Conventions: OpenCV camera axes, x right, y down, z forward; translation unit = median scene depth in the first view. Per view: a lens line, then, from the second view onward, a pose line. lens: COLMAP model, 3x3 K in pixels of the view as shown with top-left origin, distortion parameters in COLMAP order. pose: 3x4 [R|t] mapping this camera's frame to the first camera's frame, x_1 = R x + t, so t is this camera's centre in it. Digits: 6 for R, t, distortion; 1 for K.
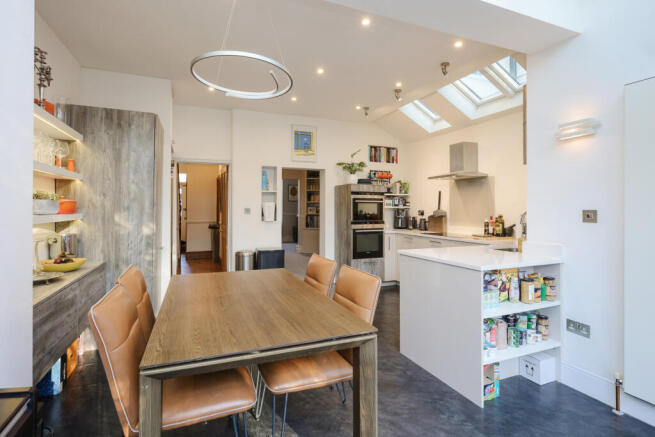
lens RADIAL K [[324.9, 0, 328.0], [0, 324.9, 212.3], [0, 0, 1]] dist [-0.000289, -0.000058]
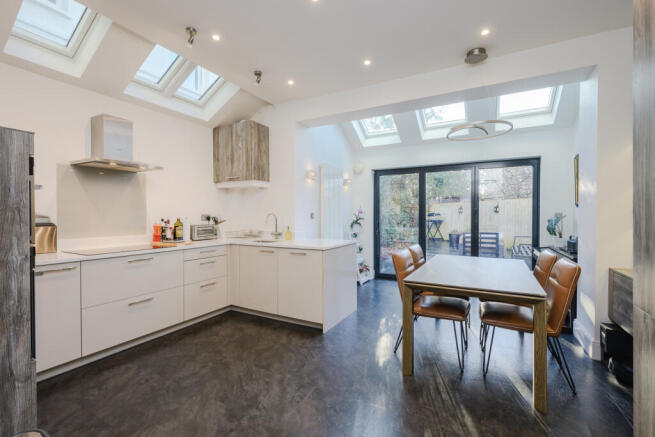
lens RADIAL K [[296.5, 0, 332.4], [0, 296.5, 218.6], [0, 0, 1]] dist [-0.011768, -0.000128]
pose [[-0.633766, -0.012745, 0.773420, -0.336981], [0.005634, 0.999762, 0.021092, -0.004834], [-0.773504, 0.017725, -0.633543, 0.912685]]
